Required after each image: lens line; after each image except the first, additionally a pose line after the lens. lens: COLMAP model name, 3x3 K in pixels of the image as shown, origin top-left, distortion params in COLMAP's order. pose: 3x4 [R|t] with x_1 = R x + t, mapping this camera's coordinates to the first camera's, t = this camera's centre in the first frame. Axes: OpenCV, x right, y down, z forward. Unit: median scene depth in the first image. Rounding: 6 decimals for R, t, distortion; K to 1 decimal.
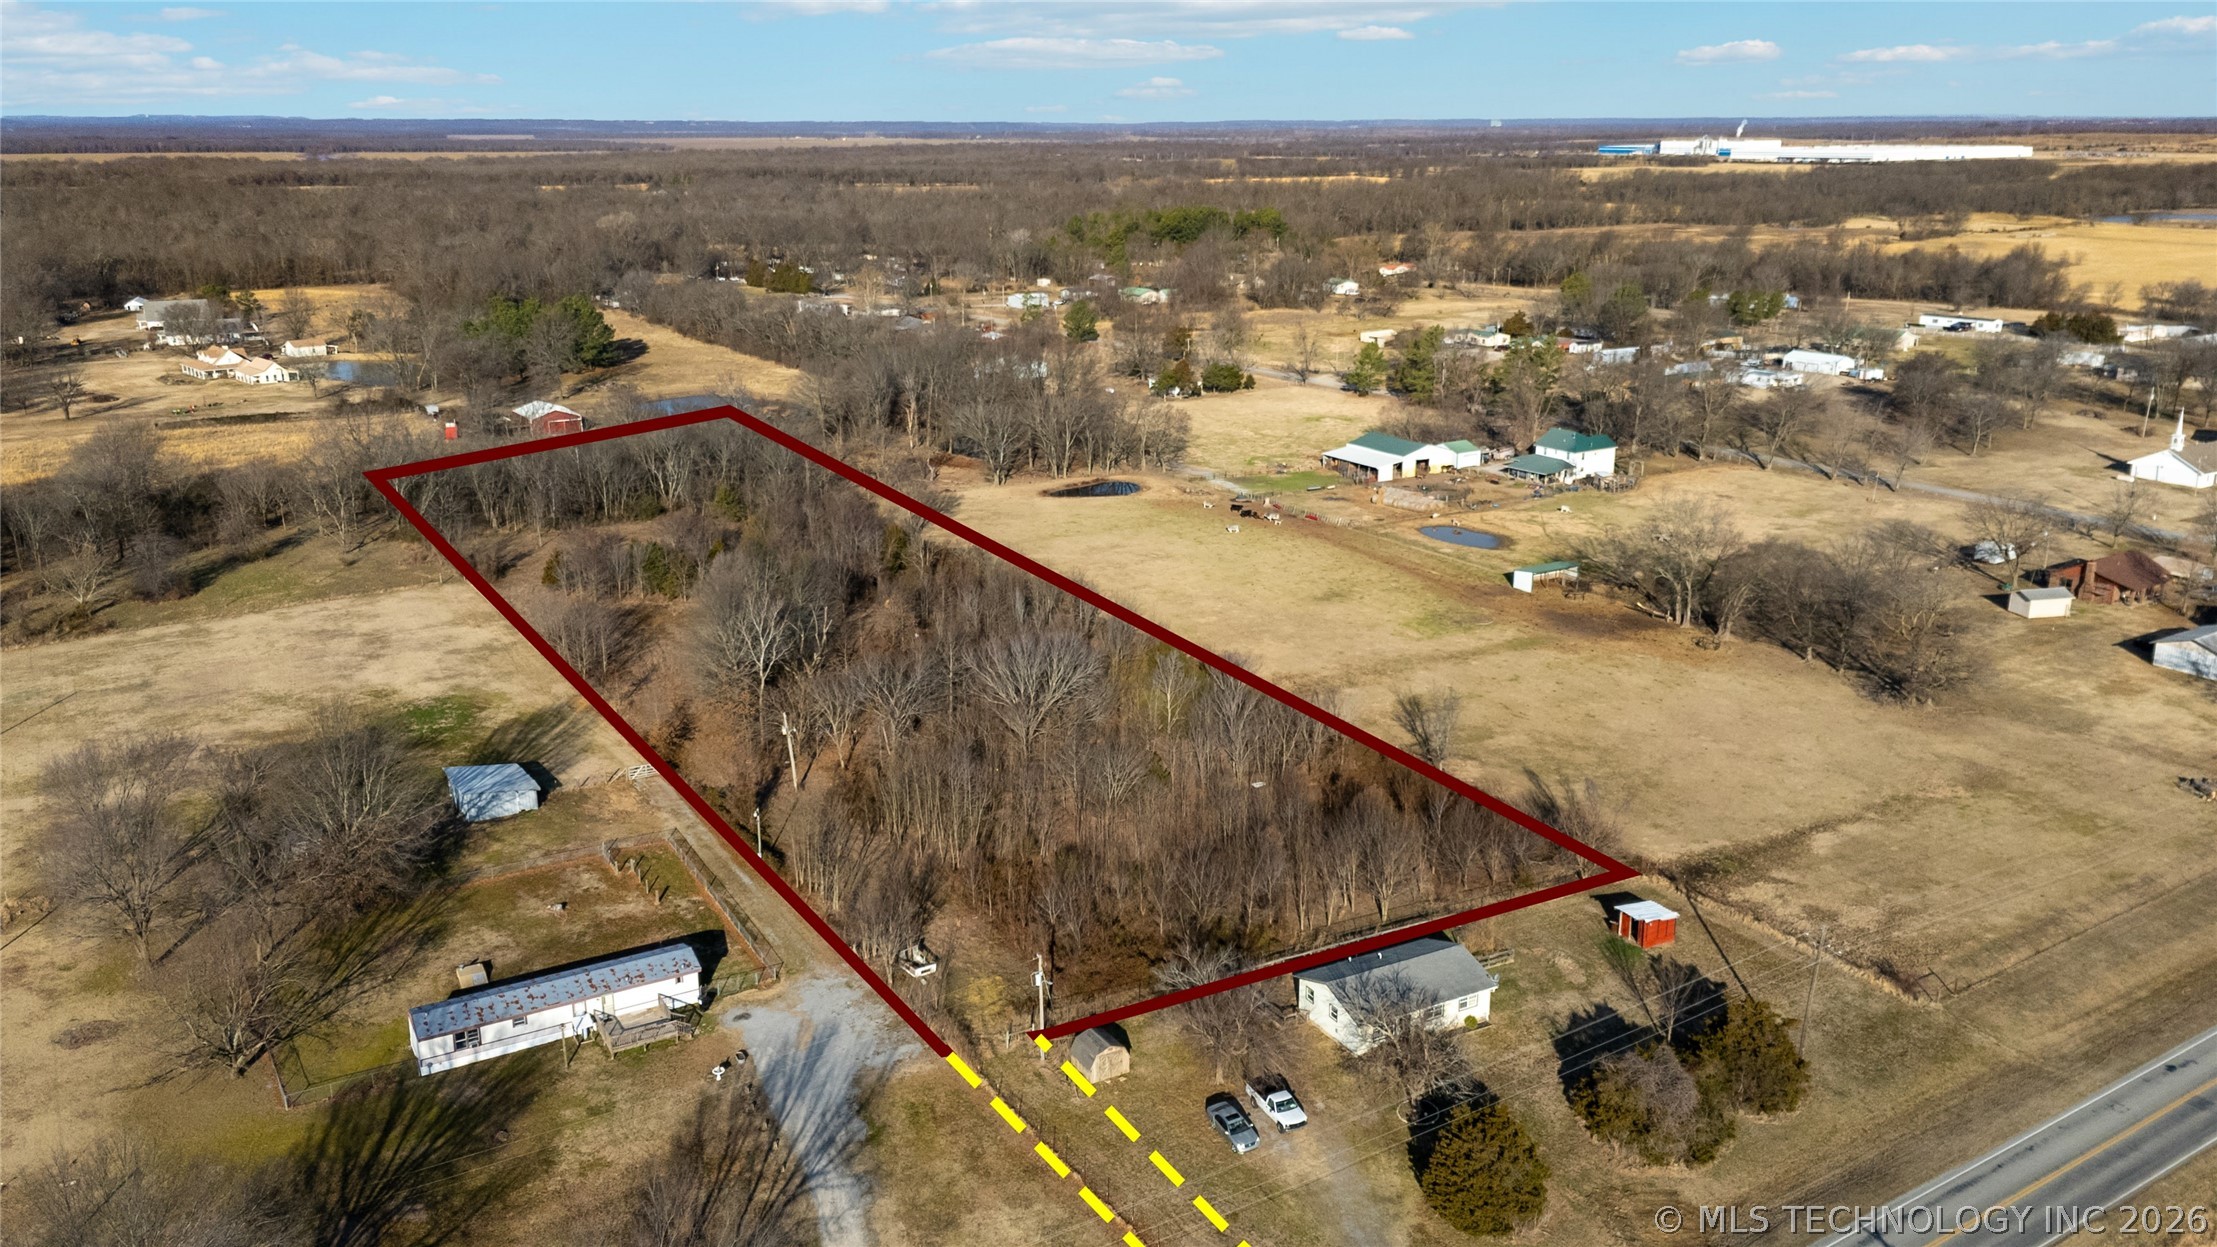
lens RADIAL K [[1684.0, 0, 1108.5], [0, 1684.0, 623.5], [0, 0, 1]] dist [0.078222, -0.090462]
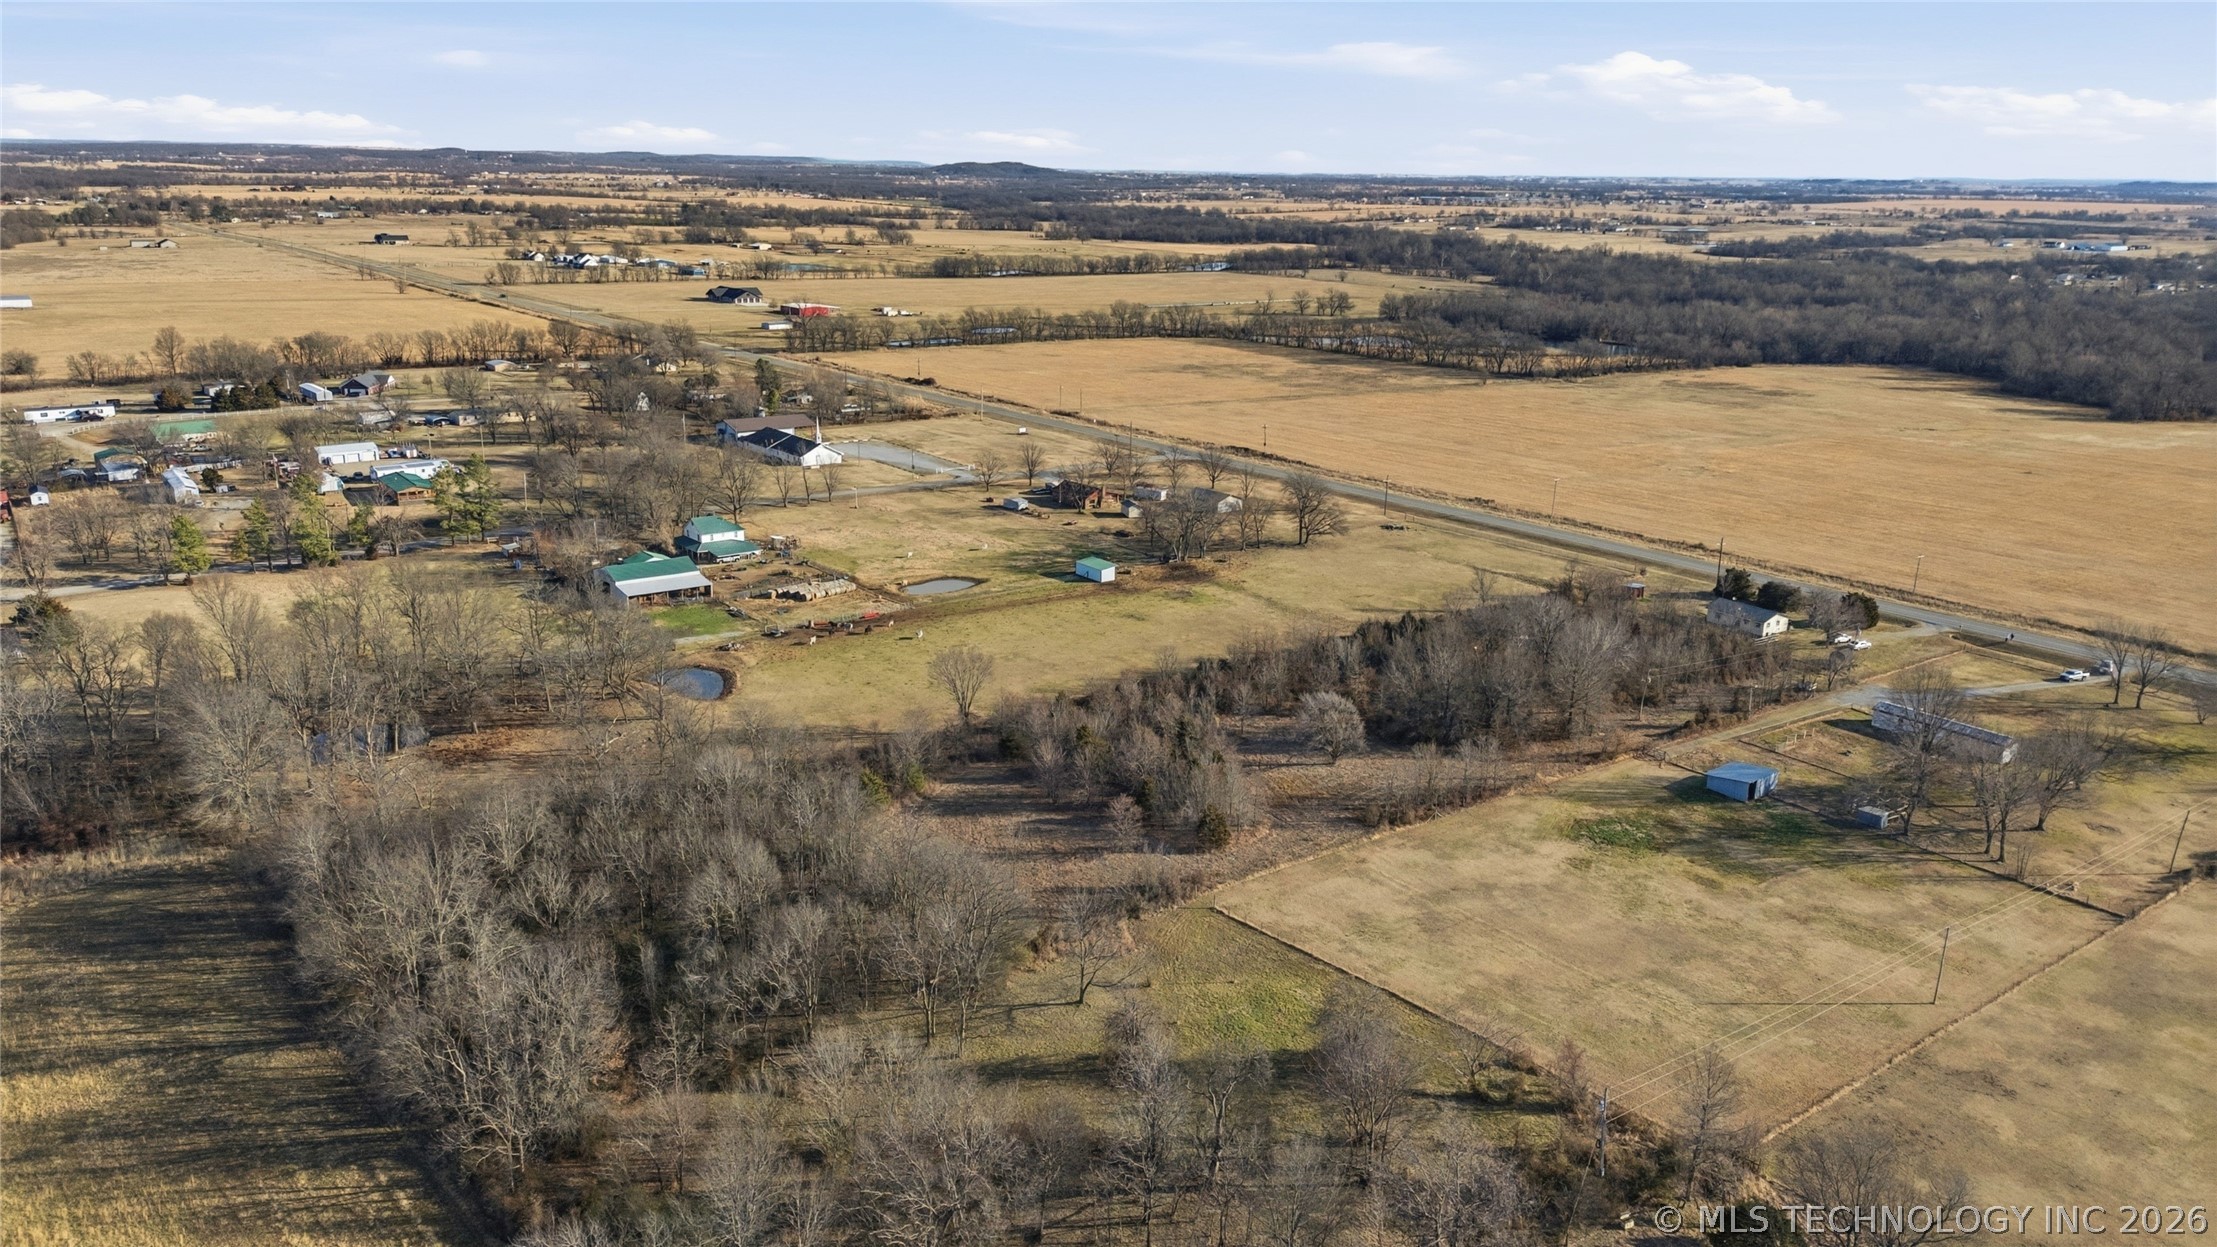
lens RADIAL K [[1617.9, 0, 1101.4], [0, 1617.9, 638.3], [0, 0, 1]] dist [0.083686, -0.082499]
pose [[-0.097297, -0.277170, 0.955882, -1.365884], [0.265541, 0.918393, 0.293329, -0.477787], [-0.959177, 0.282366, -0.015757, 1.292803]]
